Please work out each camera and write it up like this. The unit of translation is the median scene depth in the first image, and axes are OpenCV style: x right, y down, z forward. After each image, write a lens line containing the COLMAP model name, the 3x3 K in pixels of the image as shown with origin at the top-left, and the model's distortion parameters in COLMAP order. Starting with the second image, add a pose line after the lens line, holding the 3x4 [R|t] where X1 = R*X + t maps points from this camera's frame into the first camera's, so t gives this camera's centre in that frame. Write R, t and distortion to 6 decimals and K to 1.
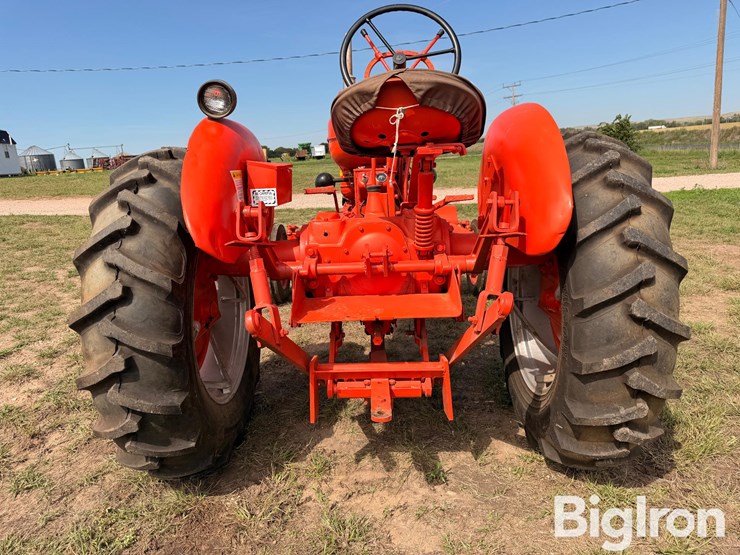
lens RADIAL K [[527.3, 0, 362.7], [0, 527.3, 275.9], [0, 0, 1]] dist [0.030286, -0.033034]
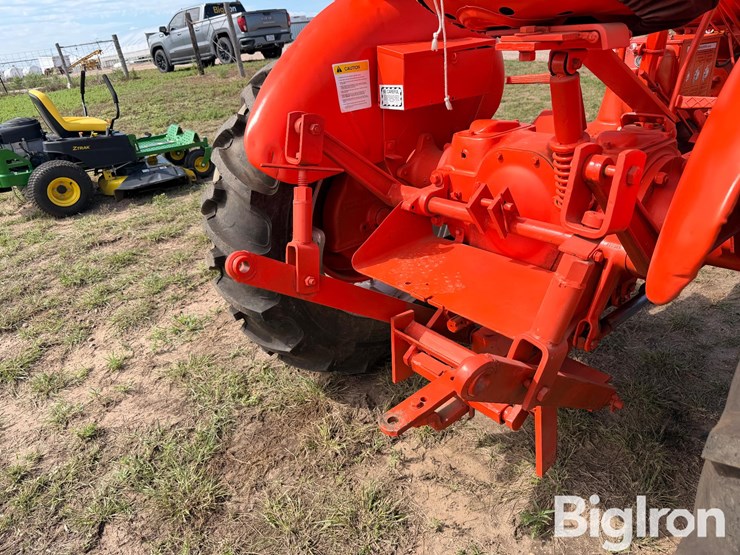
lens RADIAL K [[527.3, 0, 369.9], [0, 527.3, 273.5], [0, 0, 1]] dist [0.030286, -0.033034]
pose [[0.663279, 0.307306, -0.682367, 0.395502], [-0.107907, 0.941544, 0.319140, -0.149354], [0.740552, -0.138047, 0.657667, 0.437422]]
